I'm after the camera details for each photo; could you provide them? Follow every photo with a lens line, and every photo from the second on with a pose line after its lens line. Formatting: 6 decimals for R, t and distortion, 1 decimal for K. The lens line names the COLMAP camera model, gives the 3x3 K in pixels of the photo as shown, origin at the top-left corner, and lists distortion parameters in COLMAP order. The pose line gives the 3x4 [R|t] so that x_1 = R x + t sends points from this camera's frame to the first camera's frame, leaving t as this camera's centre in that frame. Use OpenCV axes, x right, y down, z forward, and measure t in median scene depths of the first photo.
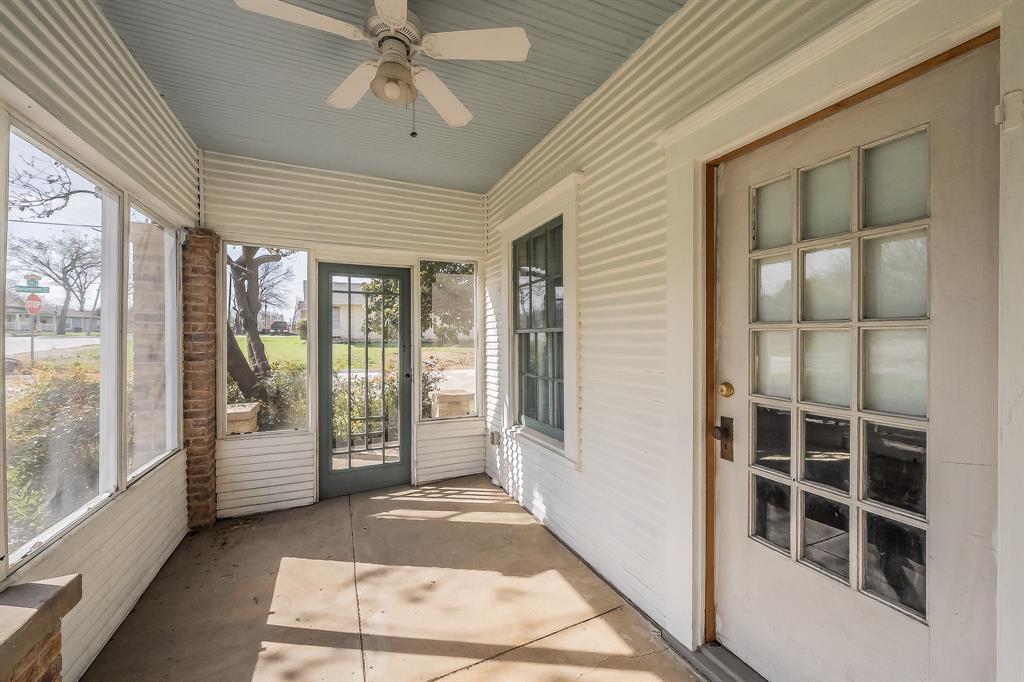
lens RADIAL K [[405.5, 0, 514.7], [0, 405.5, 342.6], [0, 0, 1]] dist [0.000110, 0.000284]
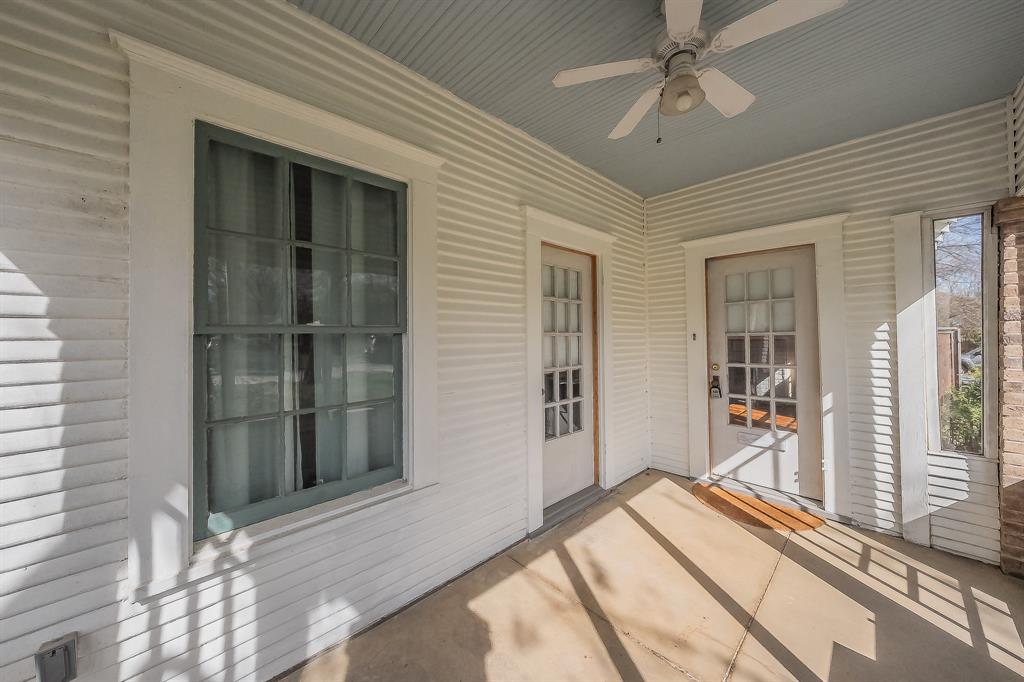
lens RADIAL K [[374.7, 0, 514.0], [0, 374.7, 334.1], [0, 0, 1]] dist [-0.002963, -0.000032]
pose [[-0.360955, 0.009446, 0.932535, -0.716800], [0.014727, 0.999882, -0.004428, -0.023146], [-0.932467, 0.012135, -0.361051, 1.214848]]
